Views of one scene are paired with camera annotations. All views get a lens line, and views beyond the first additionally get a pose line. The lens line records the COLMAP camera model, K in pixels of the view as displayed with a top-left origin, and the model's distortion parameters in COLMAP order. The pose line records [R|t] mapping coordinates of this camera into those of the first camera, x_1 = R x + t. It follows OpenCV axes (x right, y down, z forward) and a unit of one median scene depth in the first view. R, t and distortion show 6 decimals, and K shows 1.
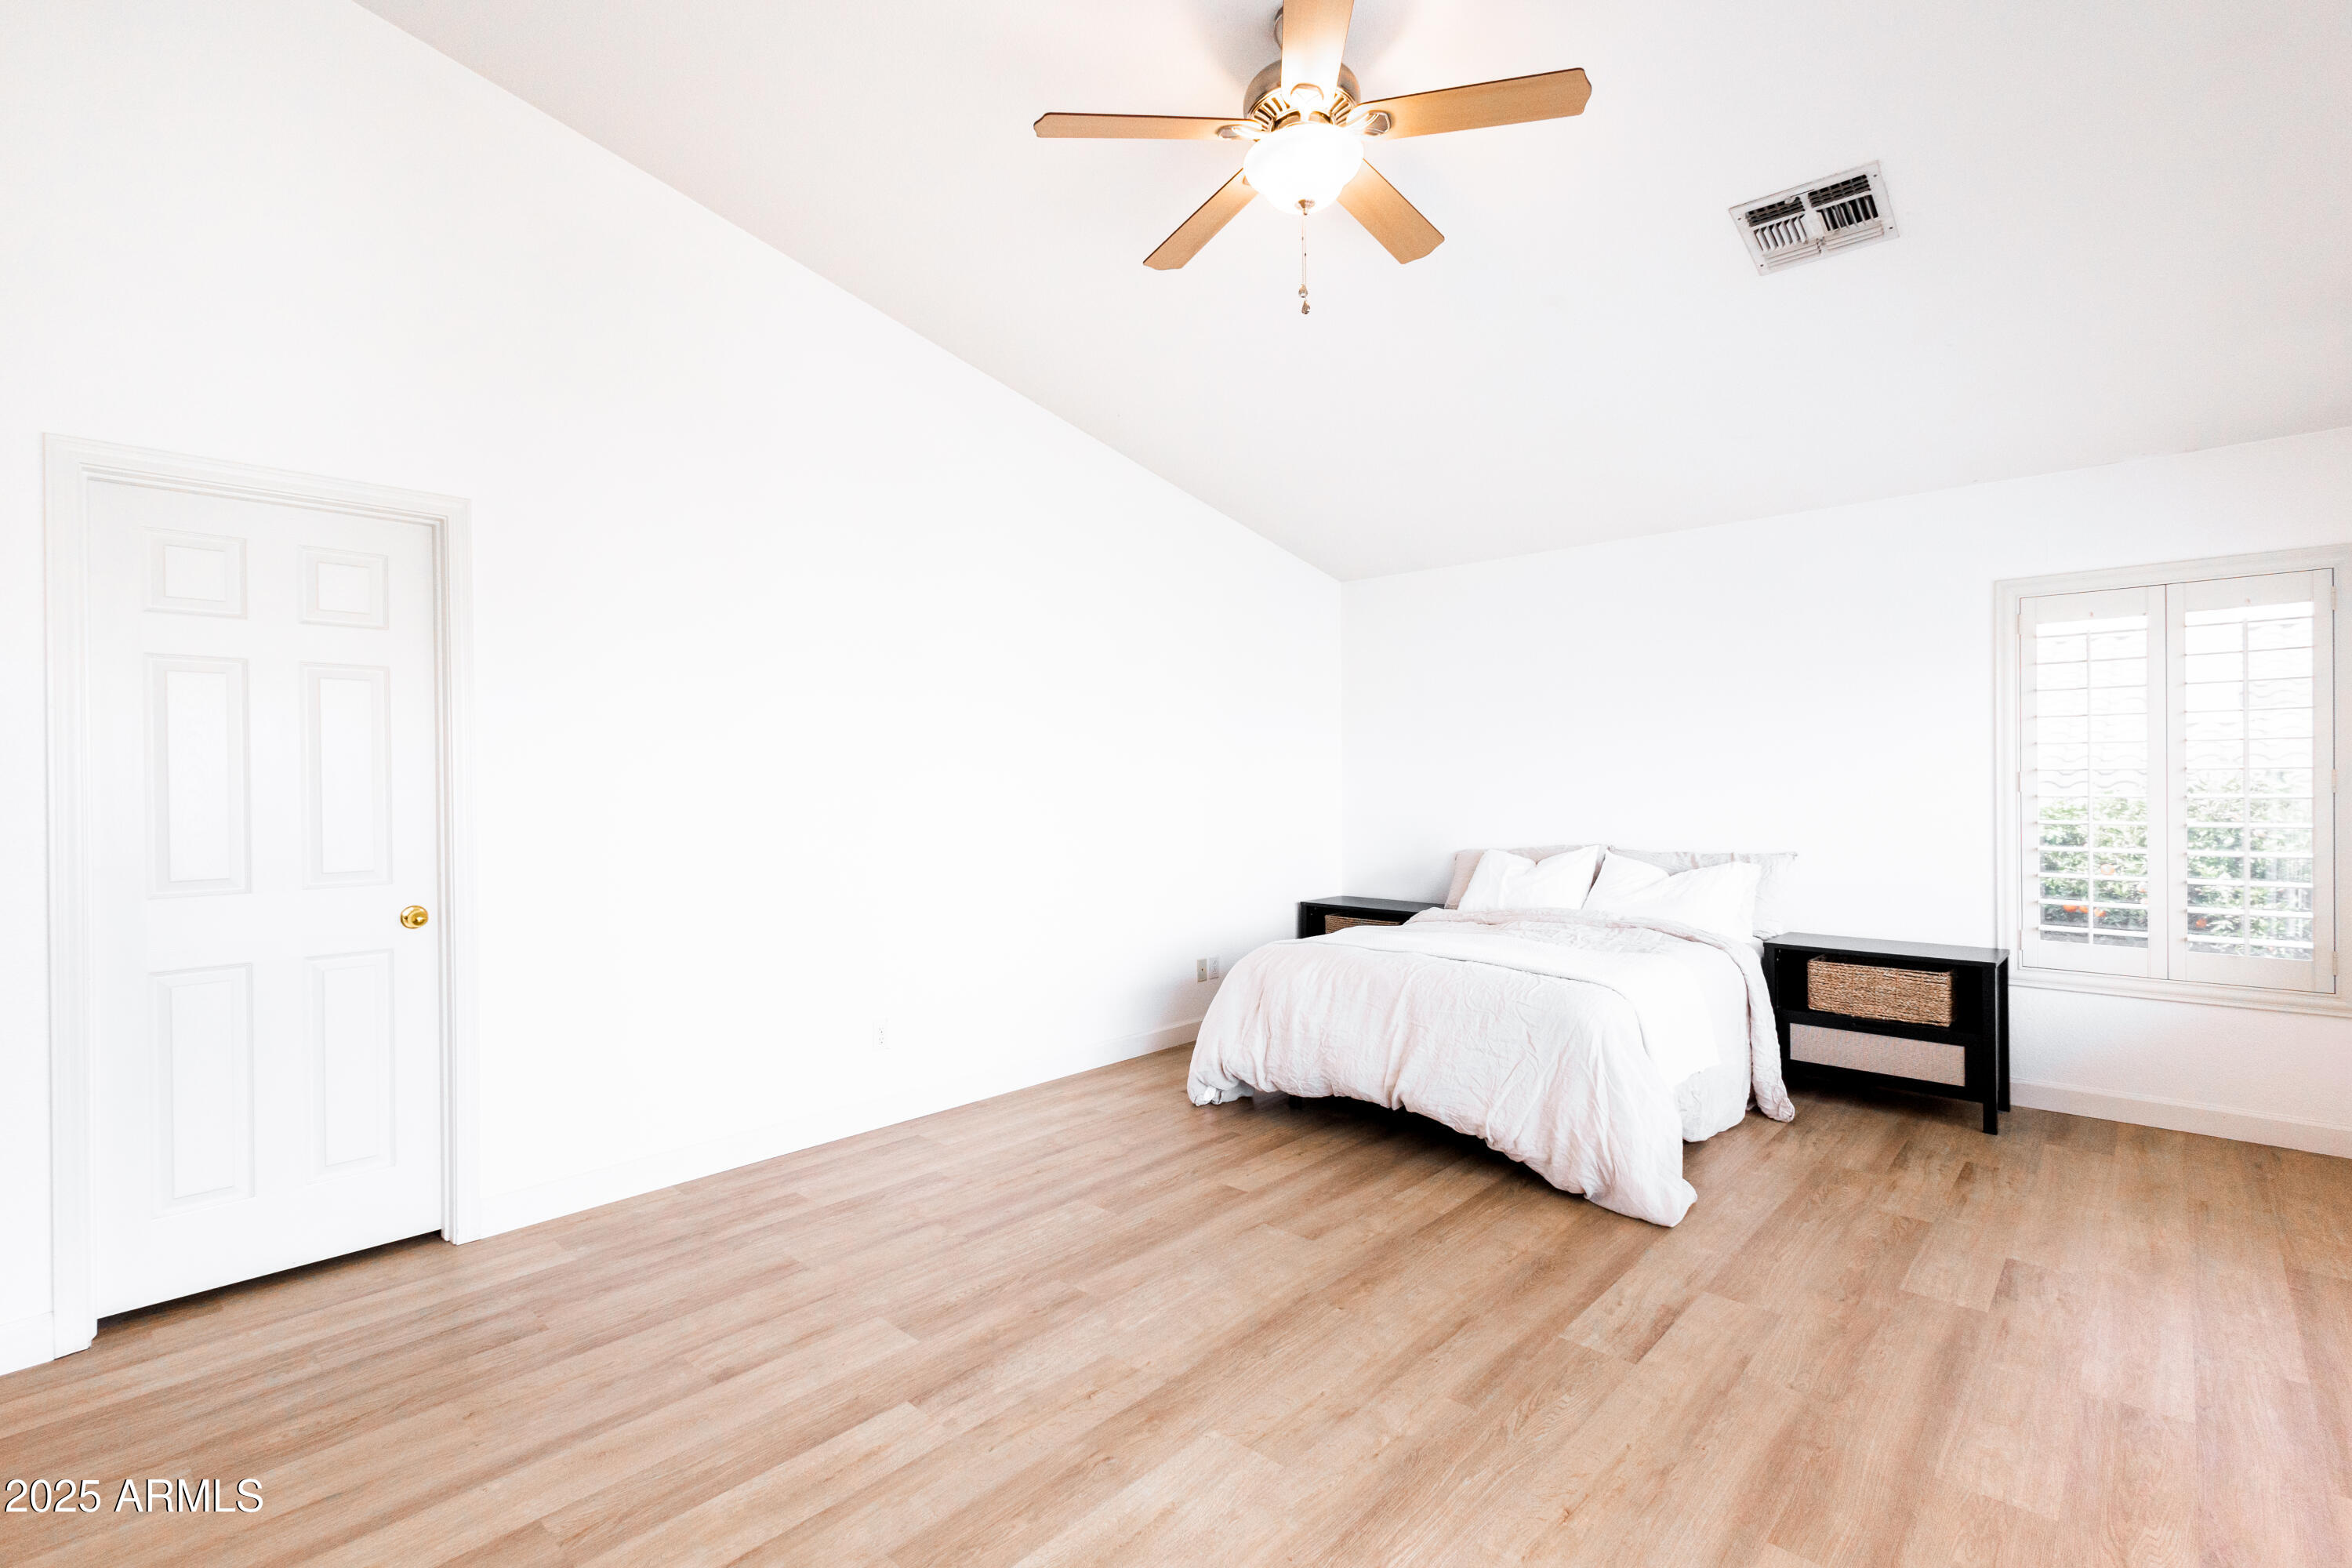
lens RADIAL K [[1070.1, 0, 1180.5], [0, 1070.1, 783.0], [0, 0, 1]] dist [0.007760, -0.004428]
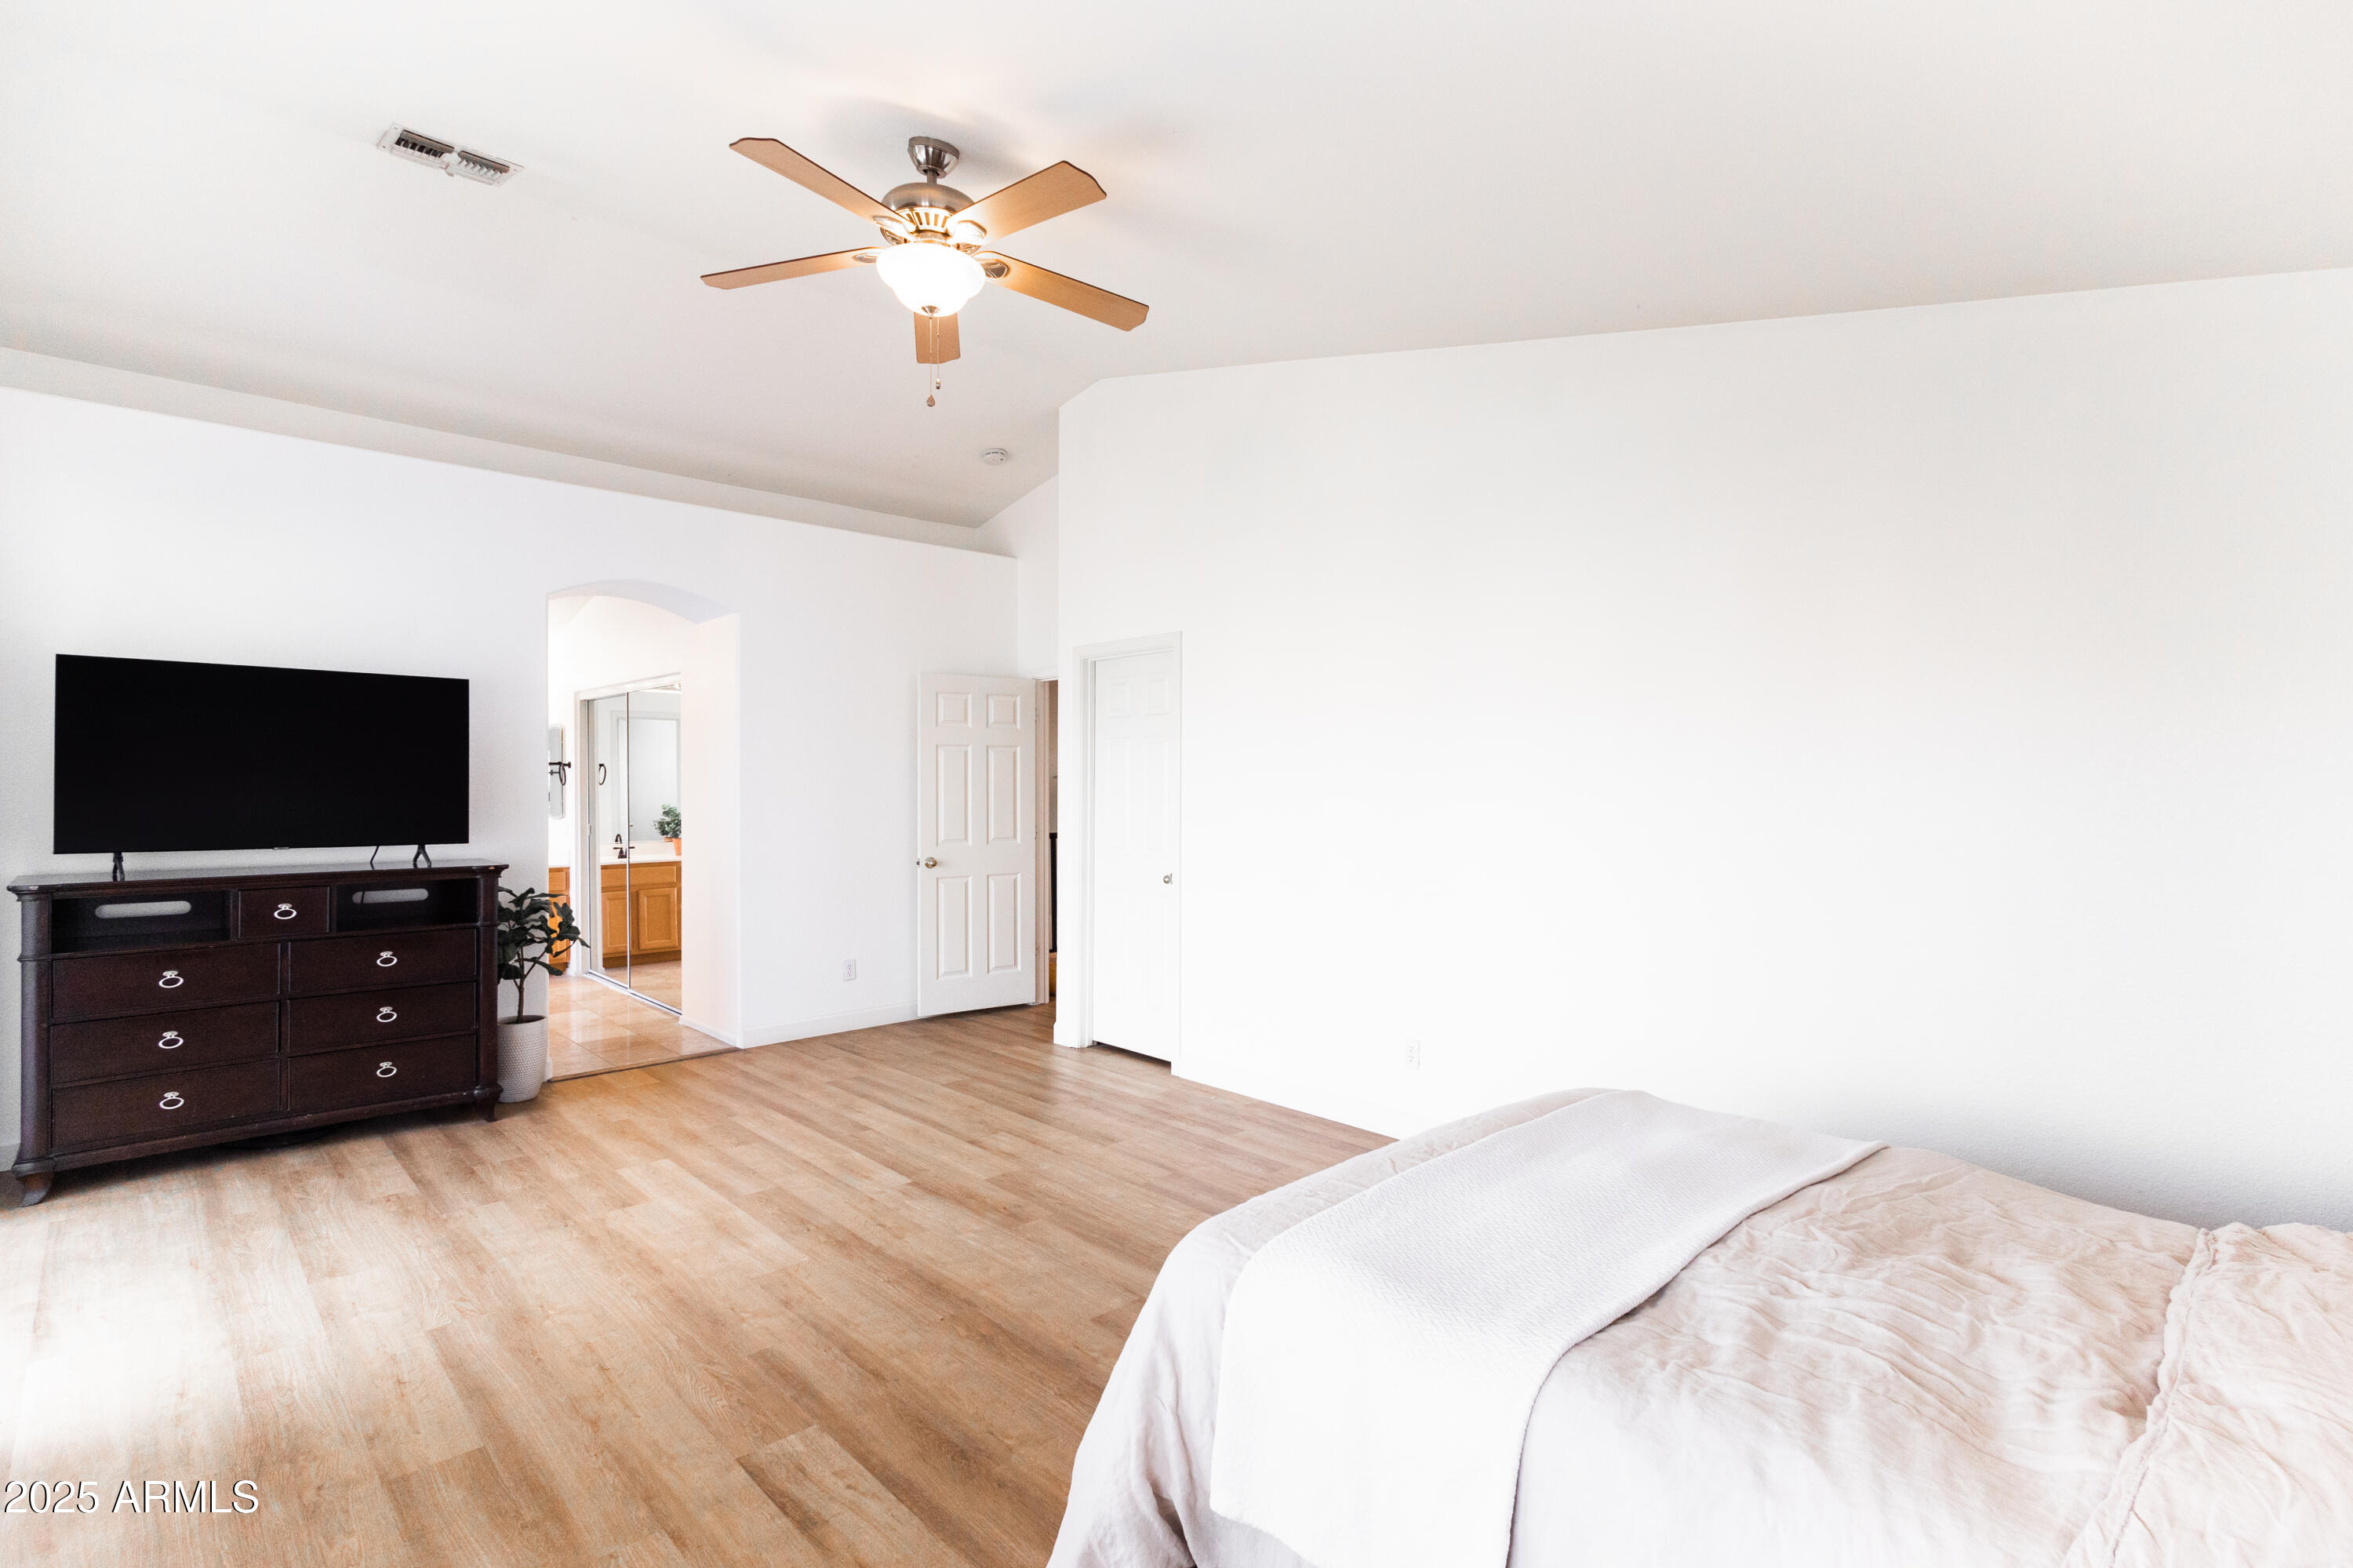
lens RADIAL K [[1108.6, 0, 1199.5], [0, 1108.6, 784.8], [0, 0, 1]] dist [0.002453, -0.000176]
pose [[-0.054301, 0.014116, -0.998425, 1.181186], [-0.006228, 0.999876, 0.014475, -0.058486], [0.998505, 0.007004, -0.054206, 1.256760]]
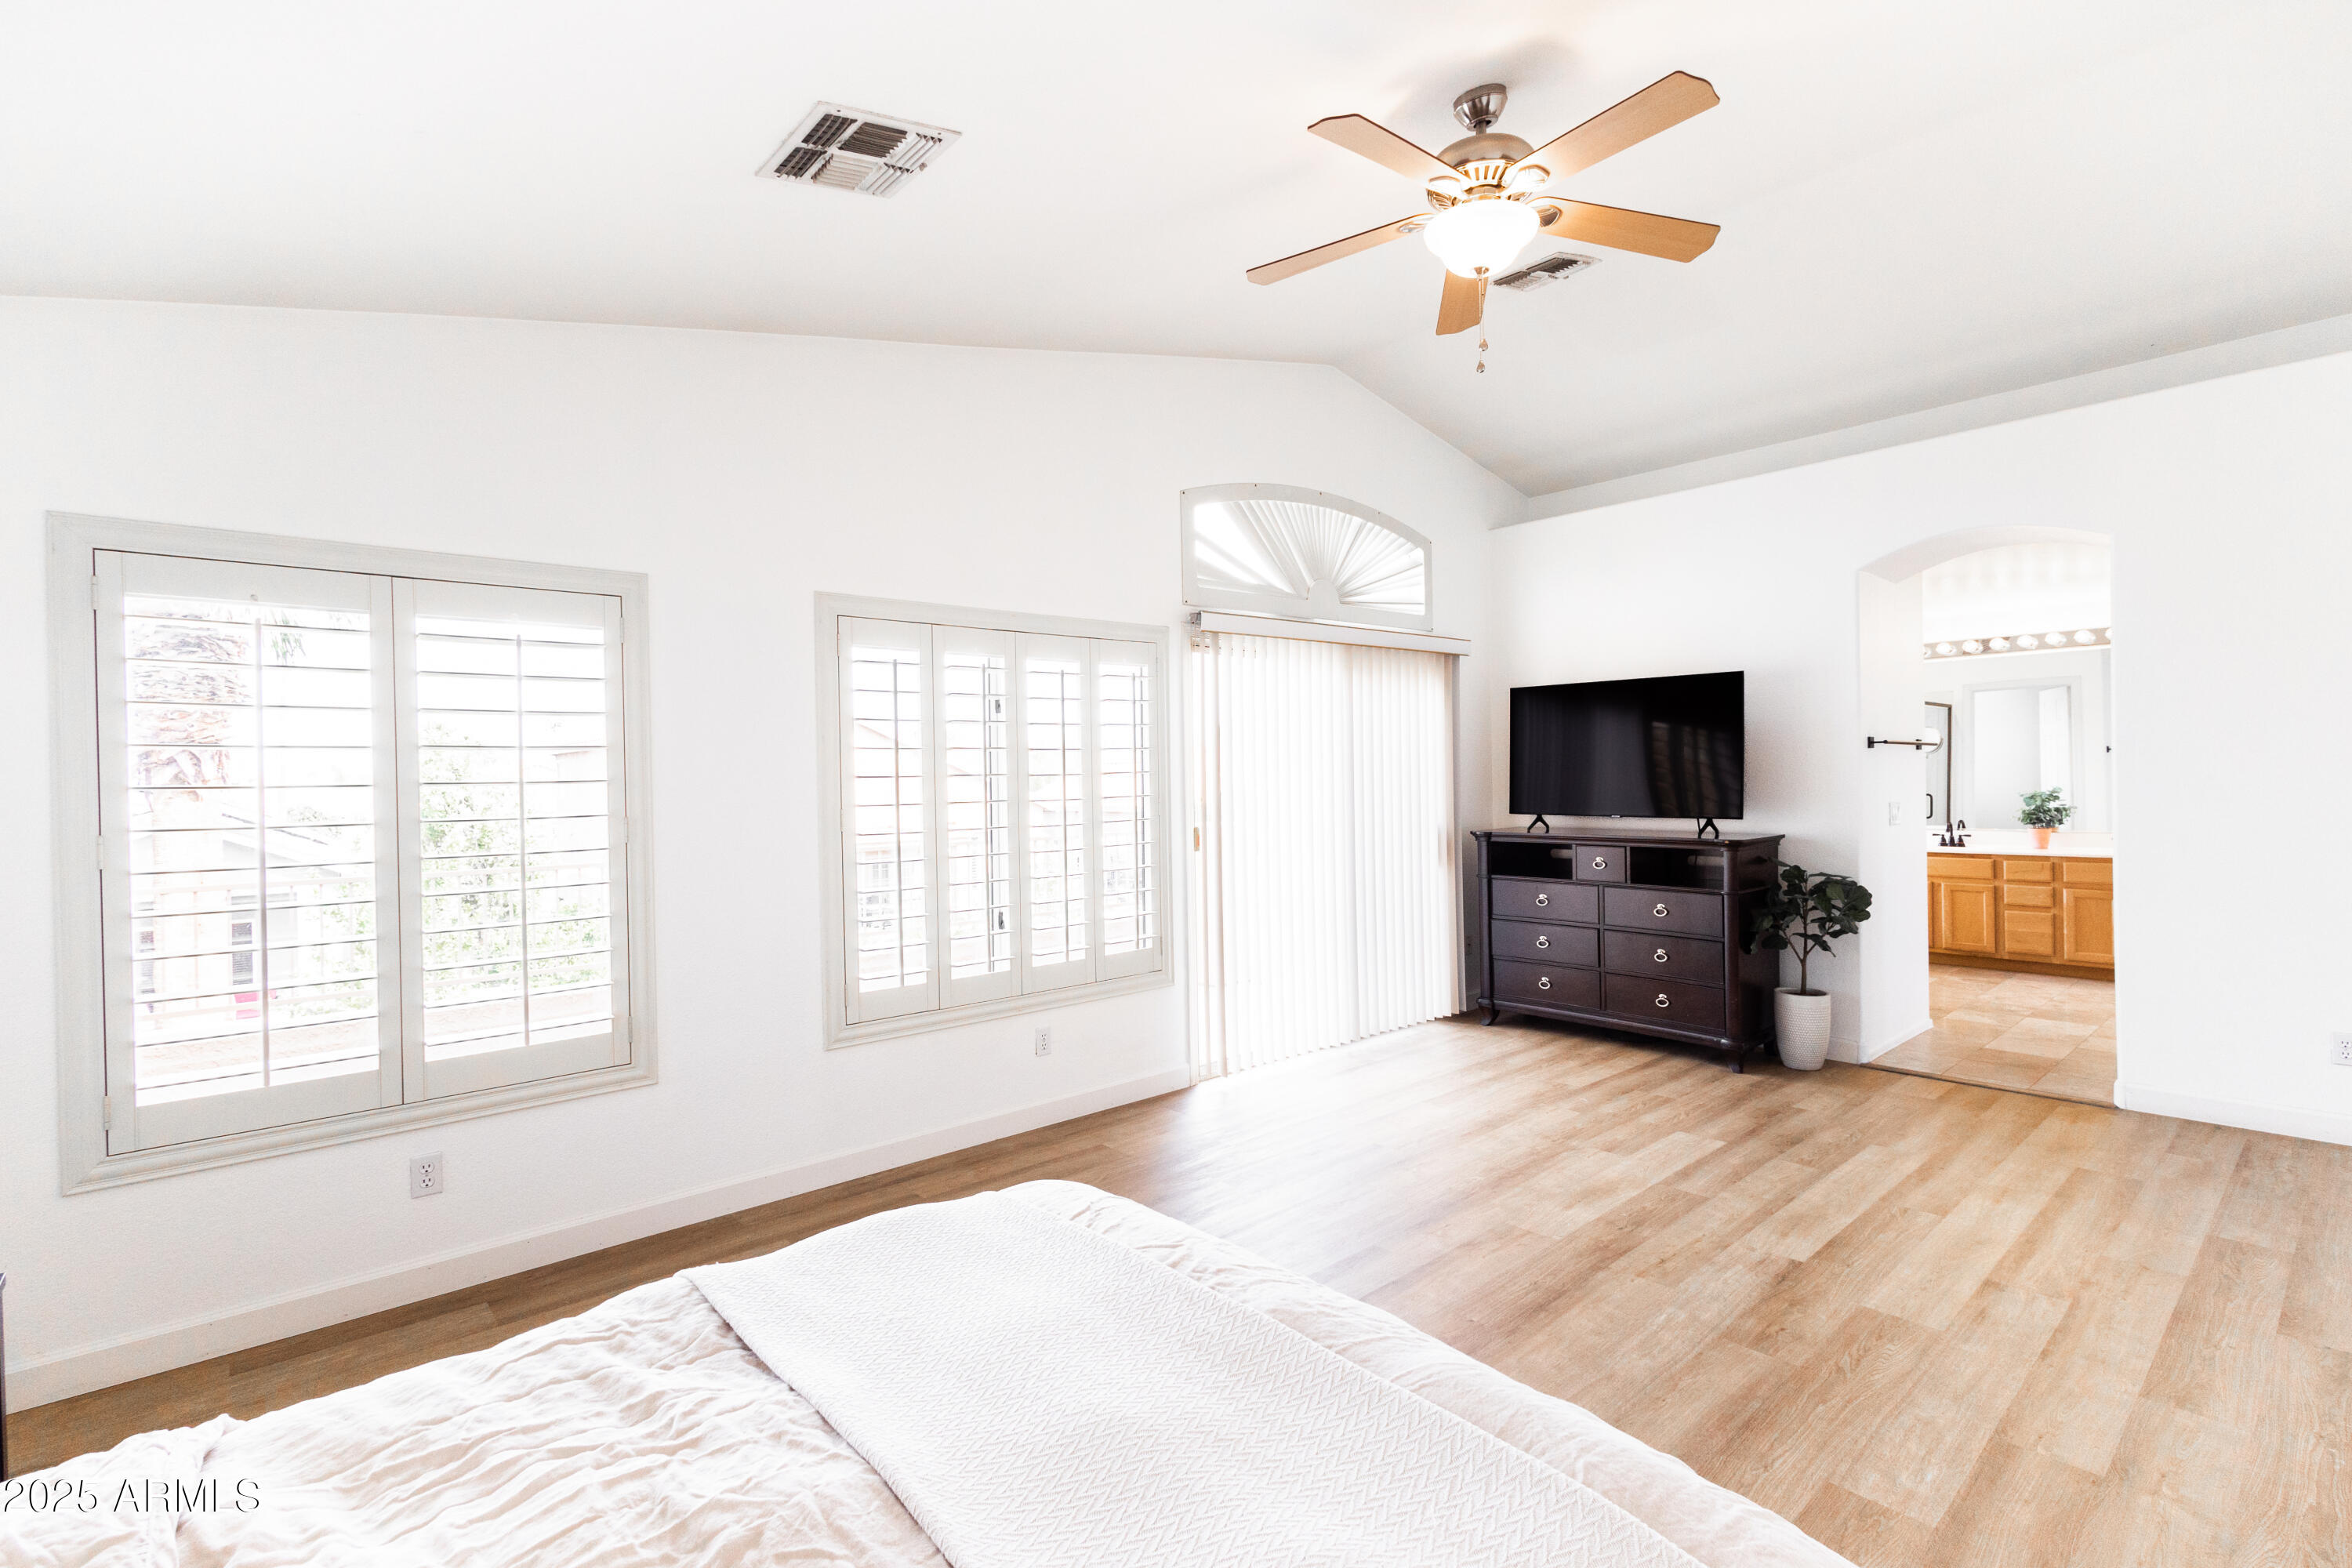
lens RADIAL K [[1070.1, 0, 1180.5], [0, 1070.1, 783.0], [0, 0, 1]] dist [0.007760, -0.004428]
pose [[-0.994278, 0.027934, 0.103109, 0.294618], [0.028954, 0.999545, 0.008404, -0.041923], [-0.102828, 0.011342, -0.994635, 1.961624]]
